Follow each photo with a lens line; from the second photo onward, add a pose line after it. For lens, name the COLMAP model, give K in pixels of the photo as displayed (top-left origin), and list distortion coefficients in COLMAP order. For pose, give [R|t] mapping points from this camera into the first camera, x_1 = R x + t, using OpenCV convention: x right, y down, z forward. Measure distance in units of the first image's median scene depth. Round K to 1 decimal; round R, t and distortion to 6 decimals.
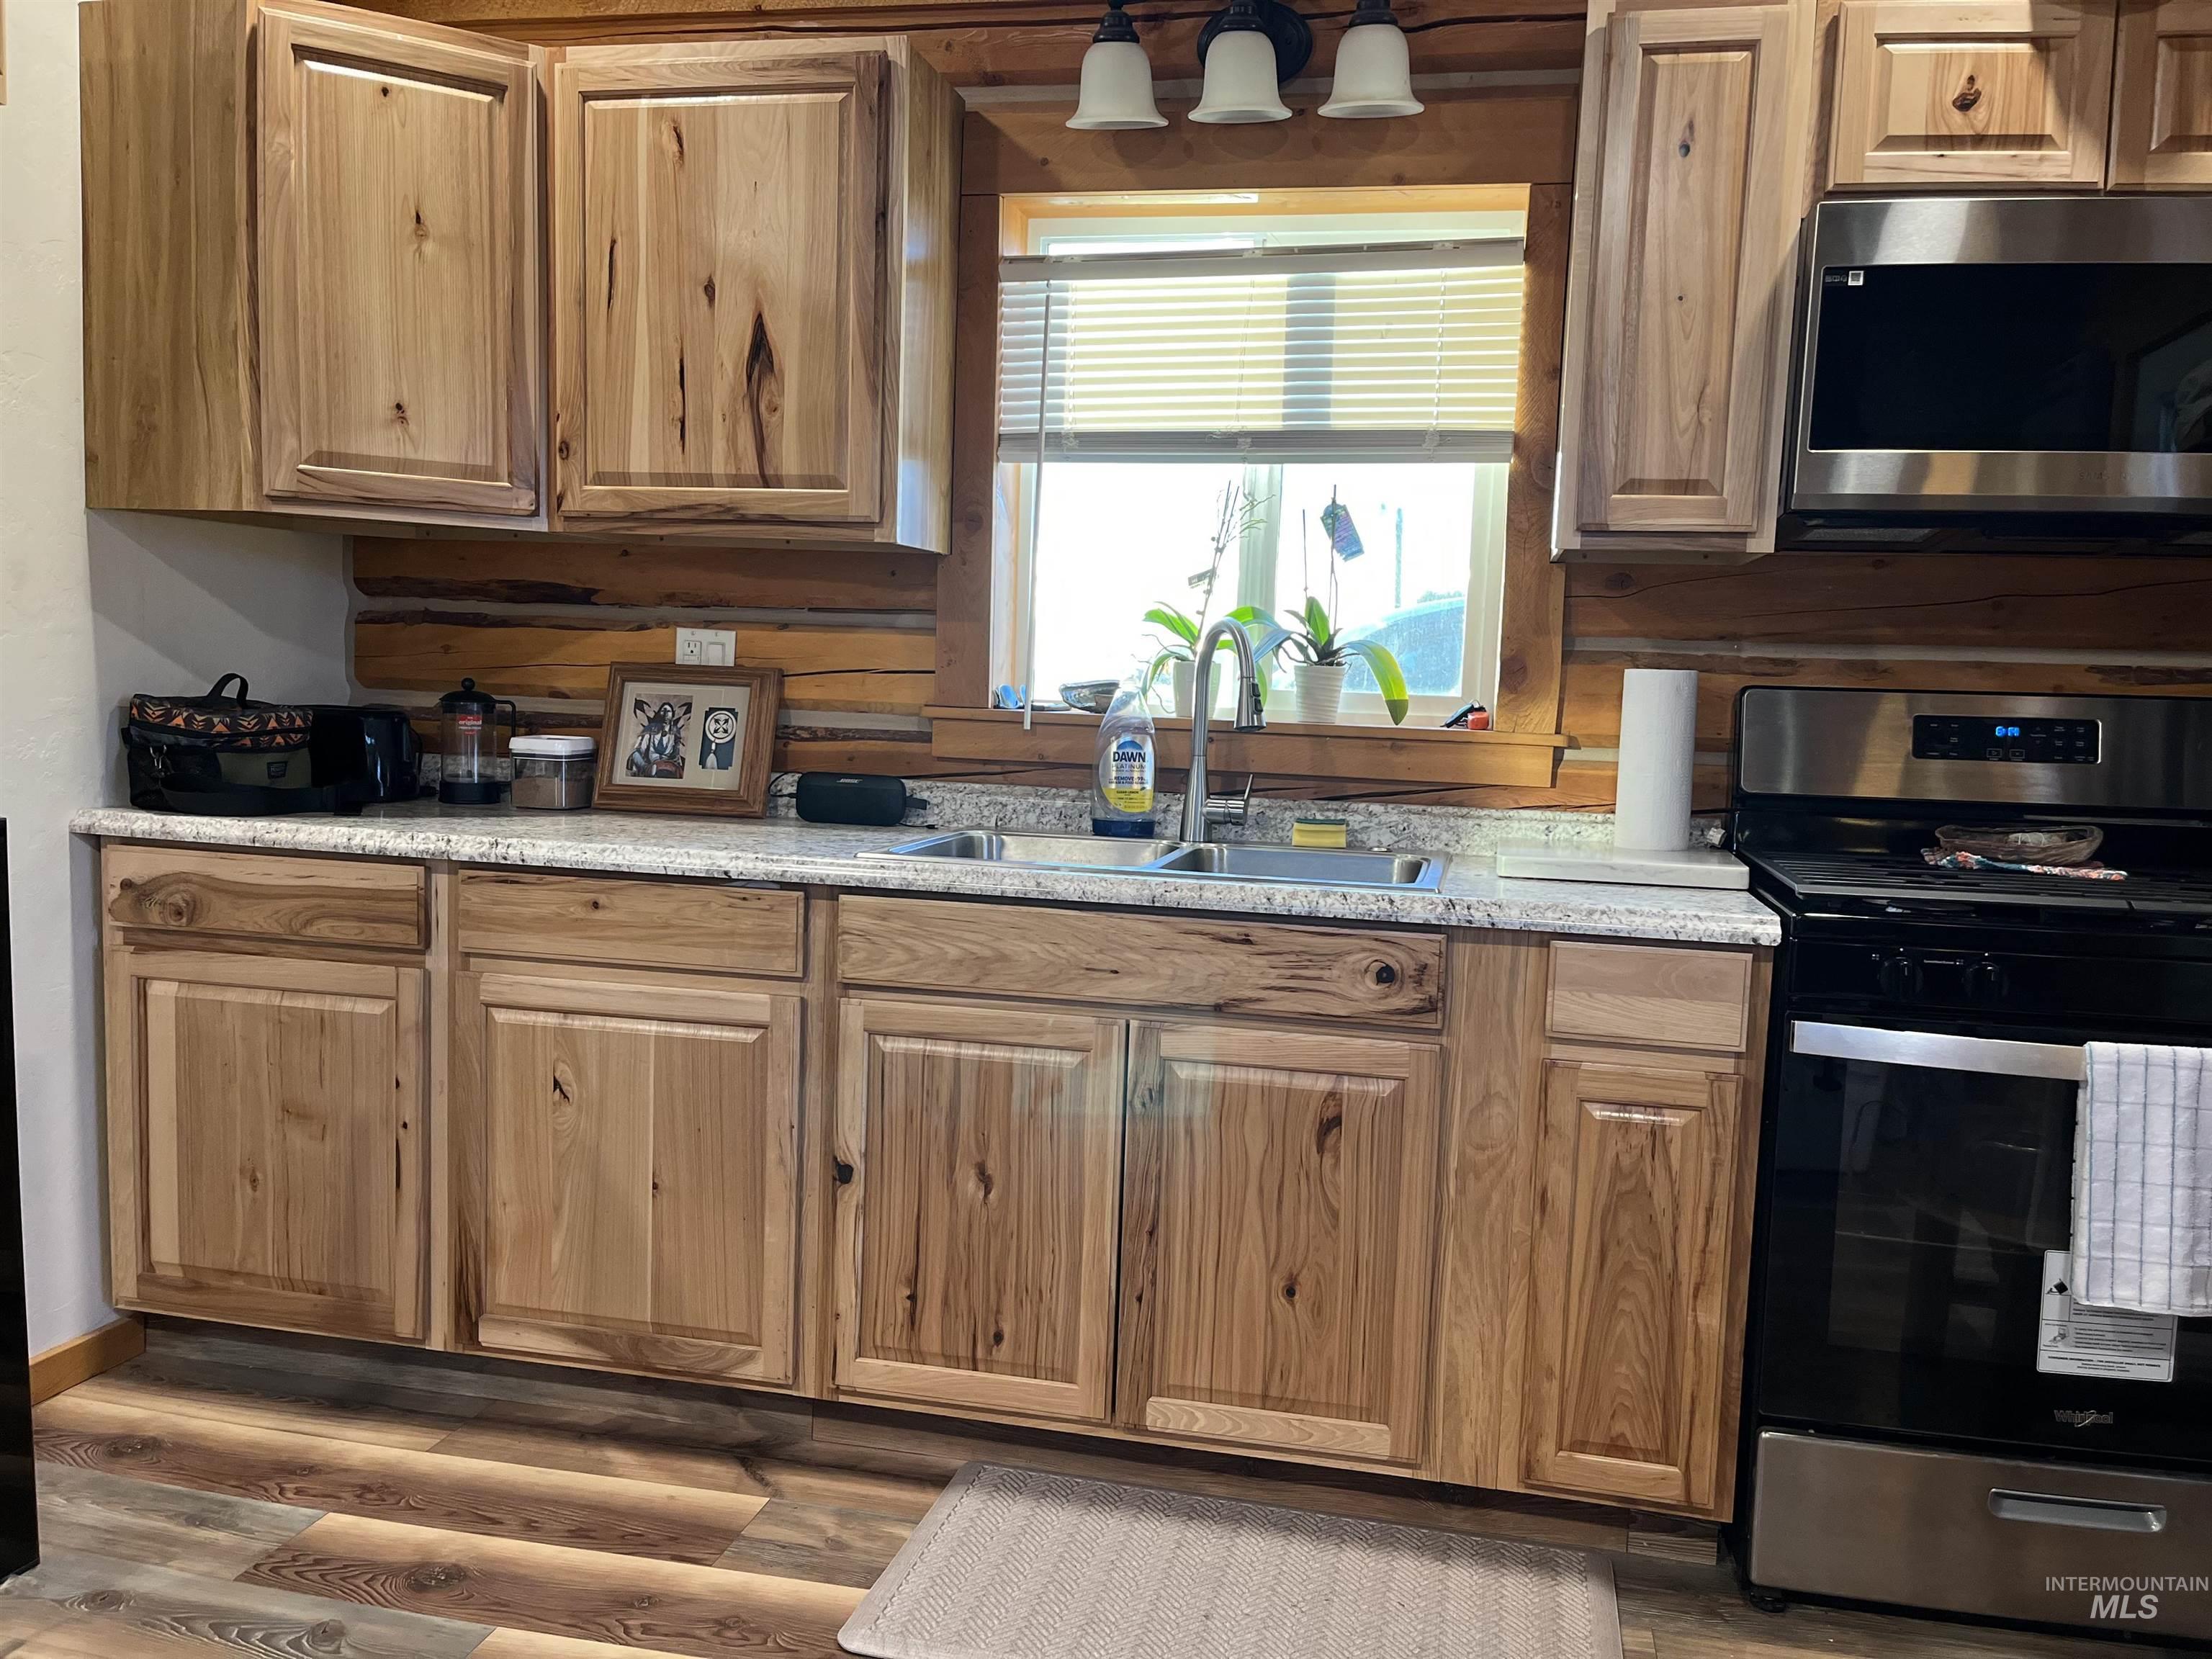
lens RADIAL K [[1669.2, 0, 1112.6], [0, 1669.2, 823.1], [0, 0, 1]] dist [0.037342, -0.051539]
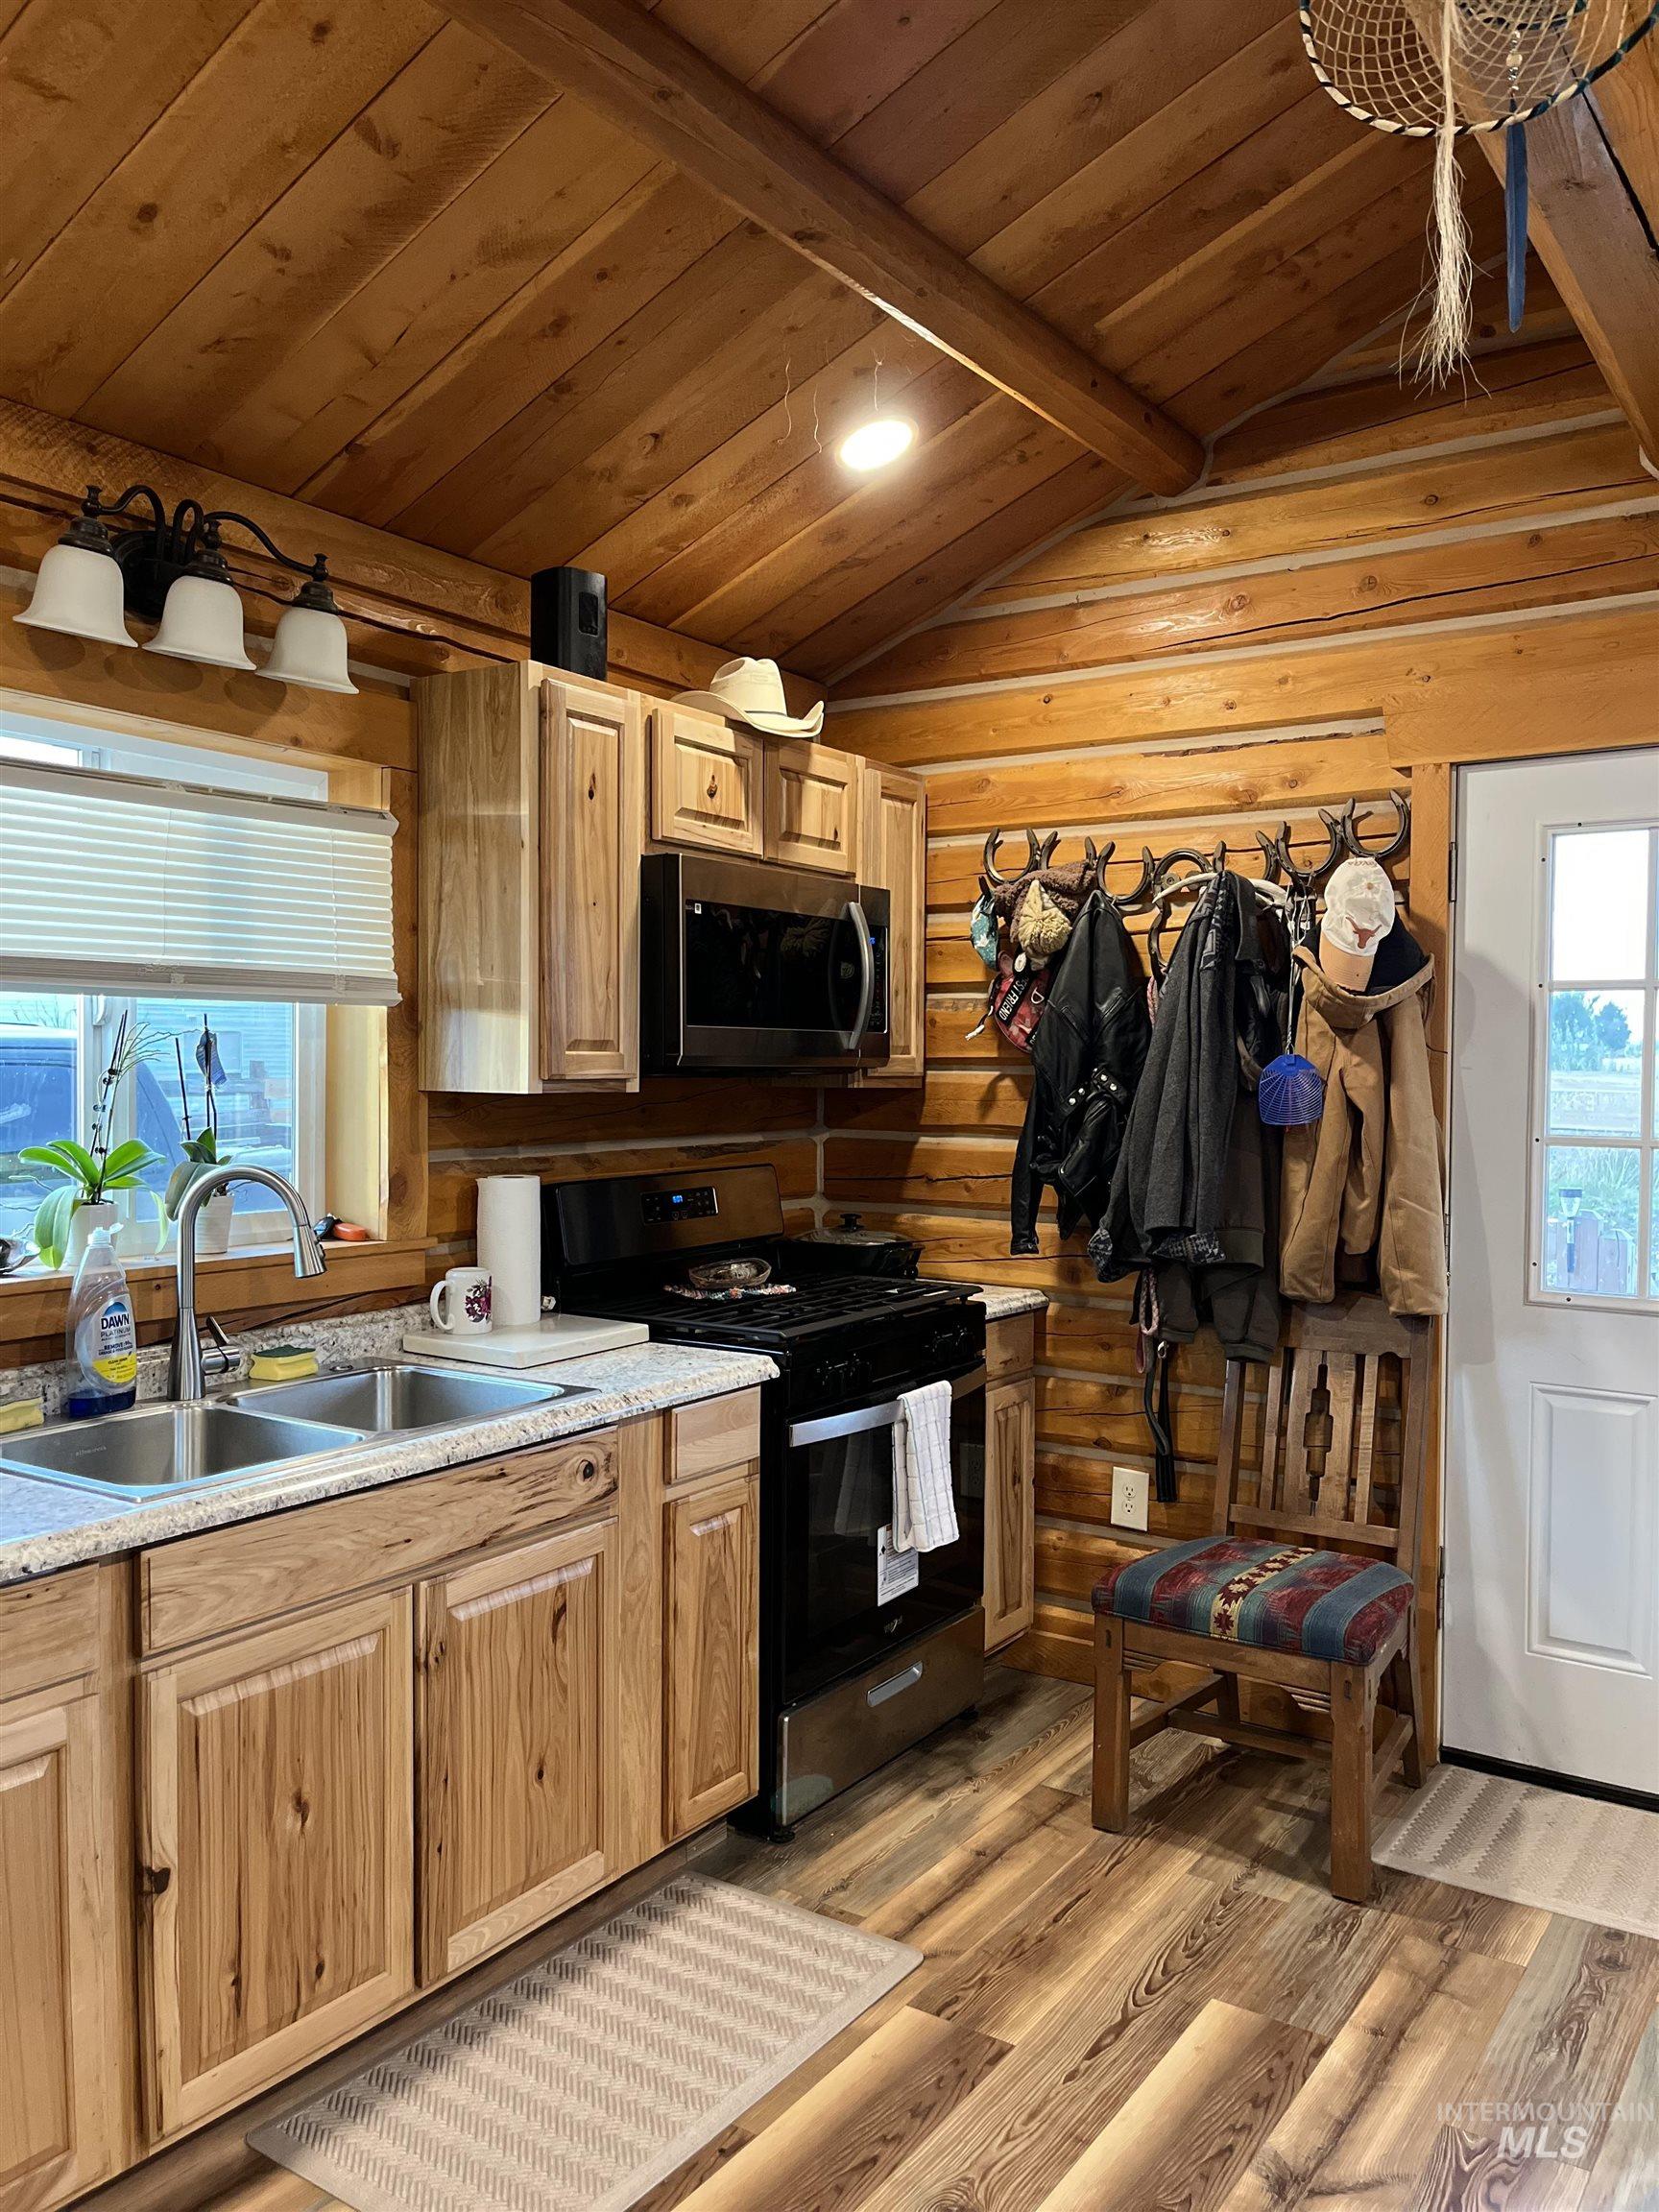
lens RADIAL K [[1669.2, 0, 826.8], [0, 1669.2, 1103.3], [0, 0, 1]] dist [0.037342, -0.051539]
pose [[0.366875, -0.055049, 0.928640, -0.760291], [0.087718, 0.995847, 0.024378, -0.161658], [-0.926125, 0.072515, 0.370180, 0.335299]]
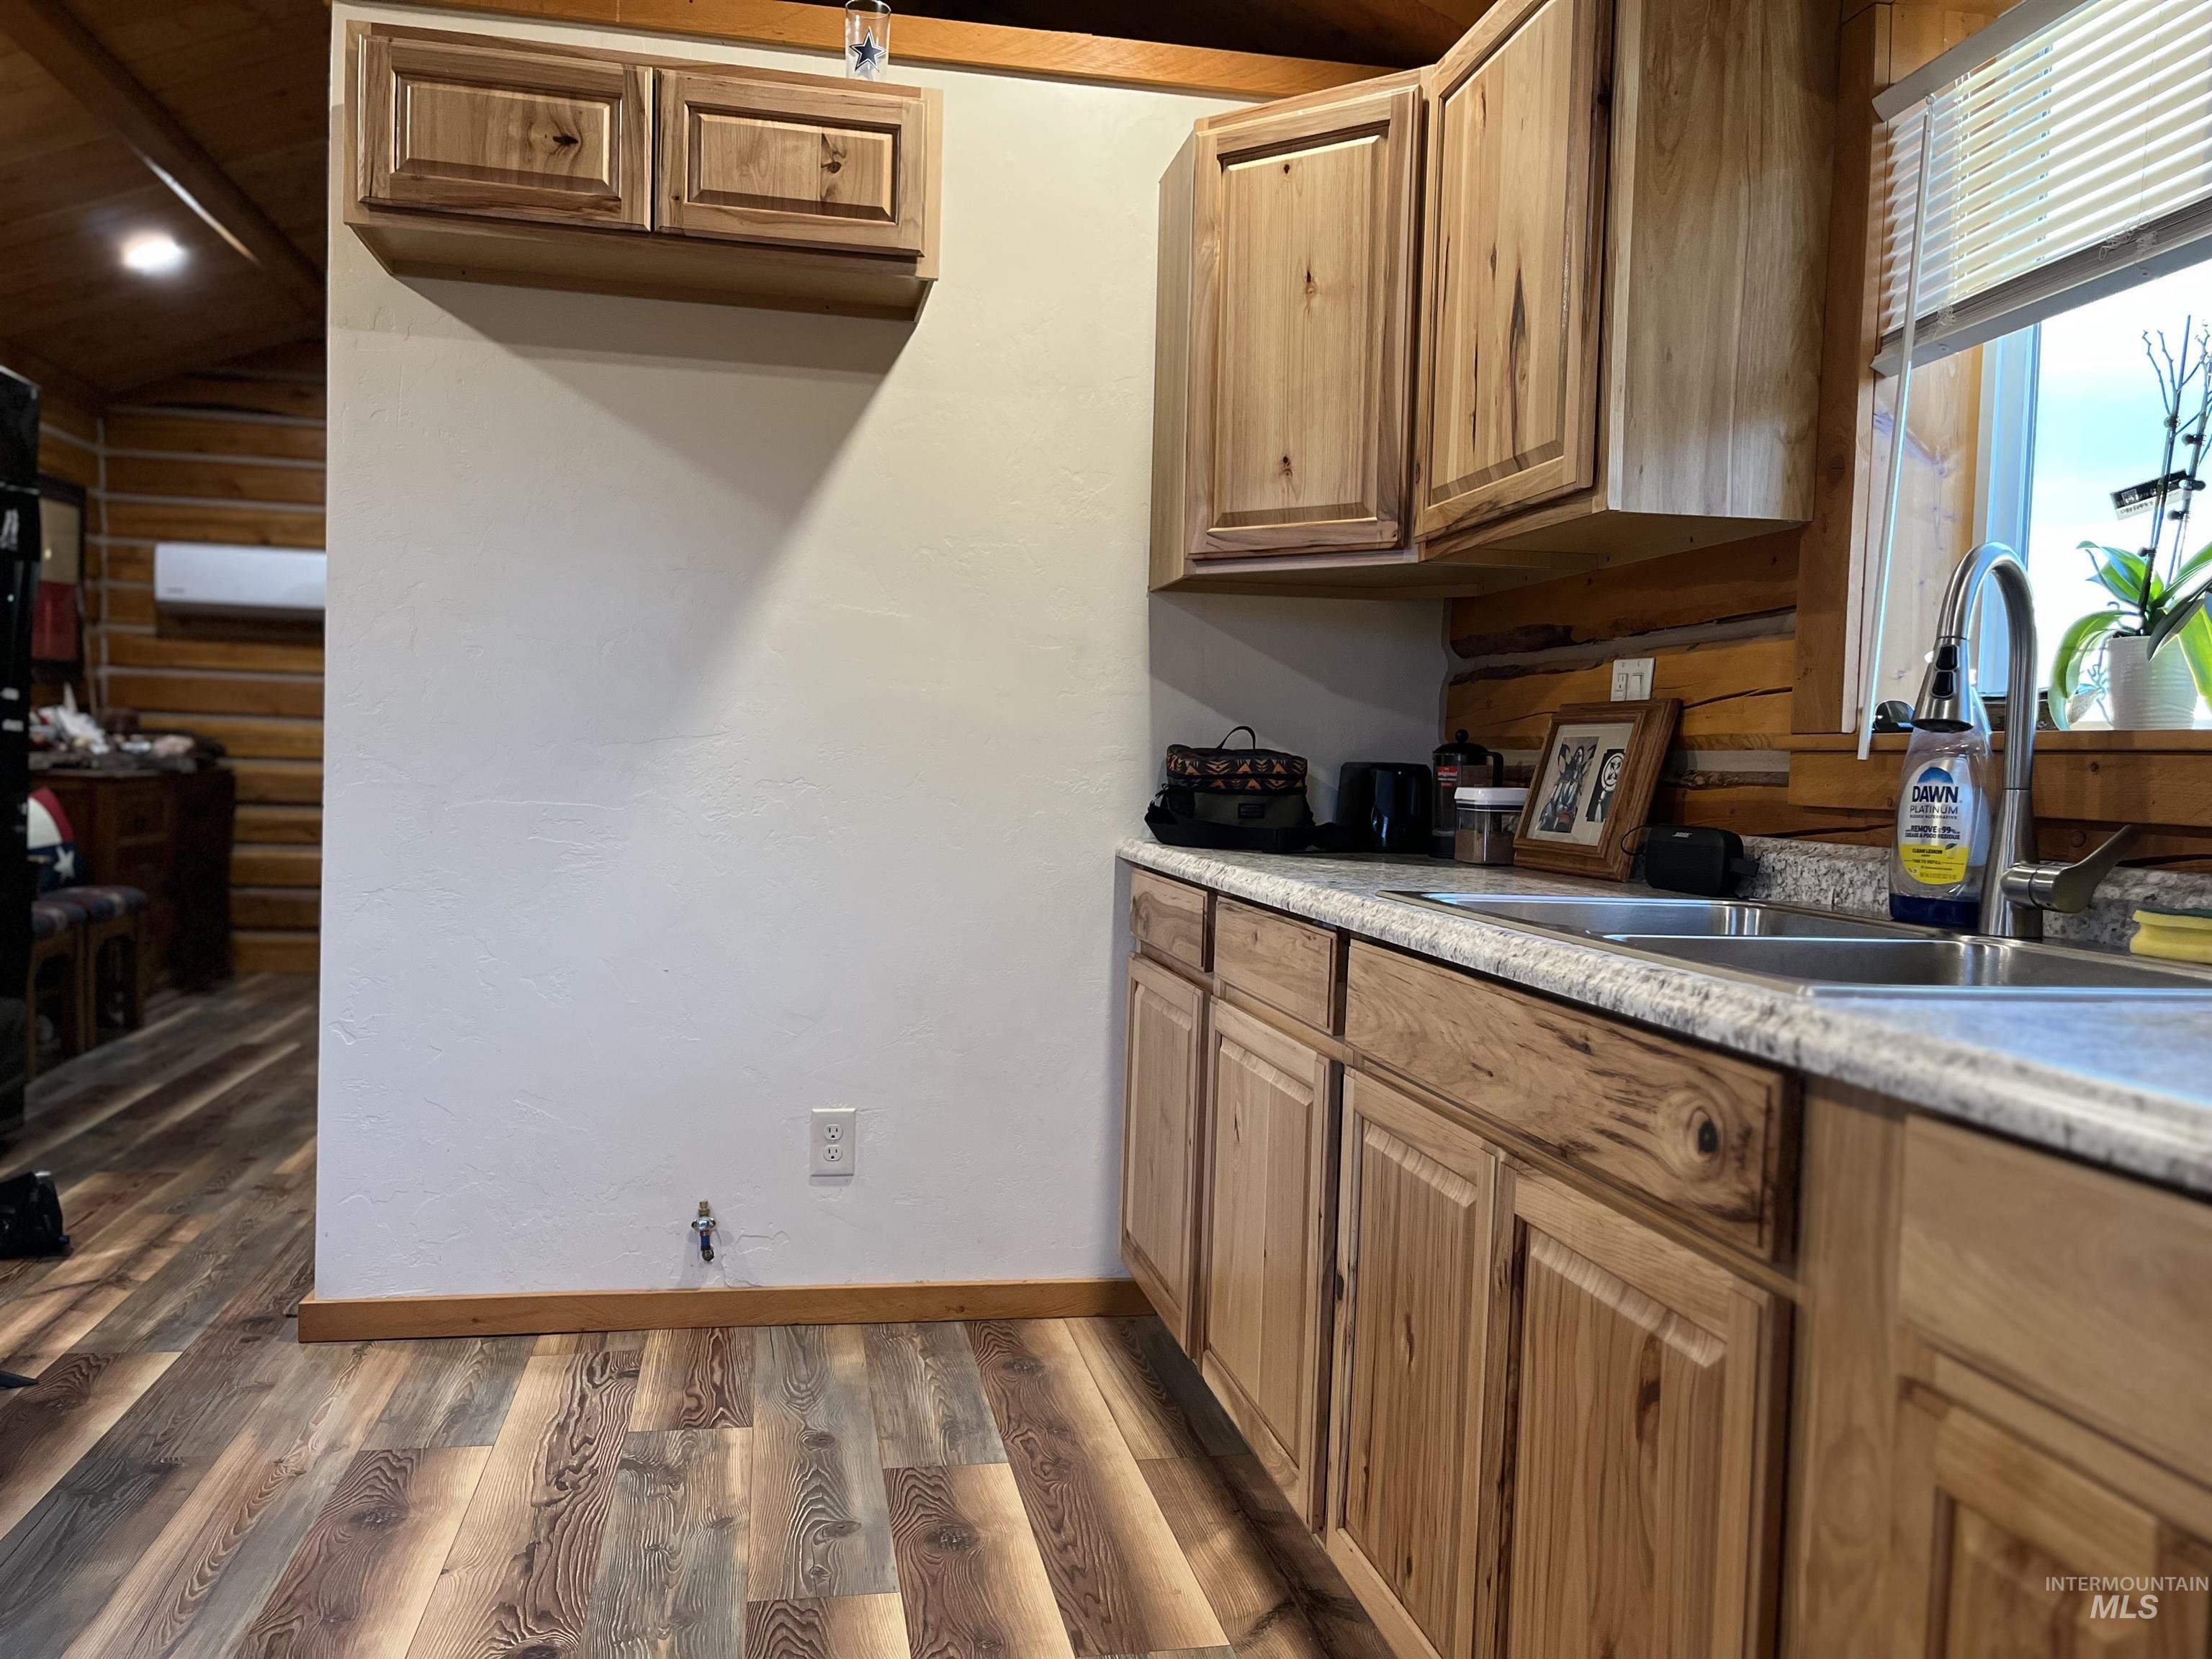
lens RADIAL K [[1669.2, 0, 1112.7], [0, 1669.2, 822.4], [0, 0, 1]] dist [0.037342, -0.051539]
pose [[0.408560, 0.008020, -0.912696, 0.505217], [-0.096499, 0.994737, -0.034456, 0.023828], [0.907616, 0.102152, 0.407183, 0.523729]]
